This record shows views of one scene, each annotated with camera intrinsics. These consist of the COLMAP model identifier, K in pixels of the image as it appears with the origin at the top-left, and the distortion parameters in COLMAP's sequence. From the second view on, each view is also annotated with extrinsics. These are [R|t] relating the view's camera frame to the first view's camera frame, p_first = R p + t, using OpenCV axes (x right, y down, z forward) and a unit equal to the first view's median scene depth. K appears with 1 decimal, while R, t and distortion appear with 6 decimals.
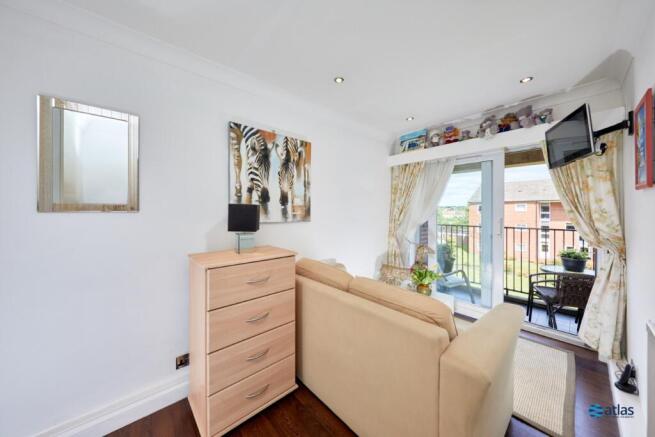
lens RADIAL K [[227.1, 0, 328.6], [0, 227.1, 214.2], [0, 0, 1]] dist [0.000377, 0.000019]
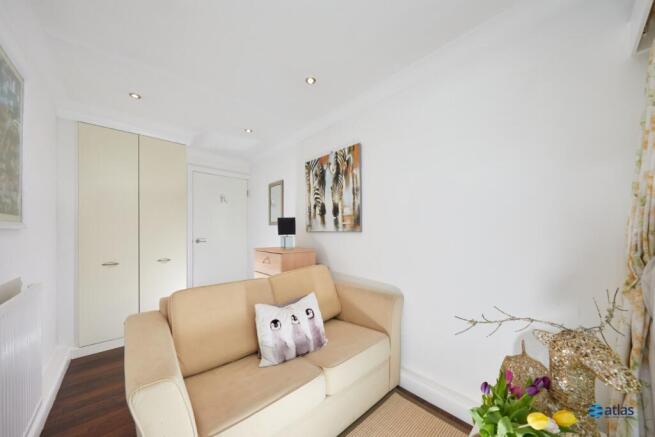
lens RADIAL K [[227.1, 0, 326.1], [0, 227.1, 230.2], [0, 0, 1]] dist [0.000377, 0.000019]
pose [[-0.003918, -0.003391, -0.999987, 0.867784], [-0.008215, 0.999961, -0.003359, 0.031987], [0.999959, 0.008202, -0.003946, 0.941606]]
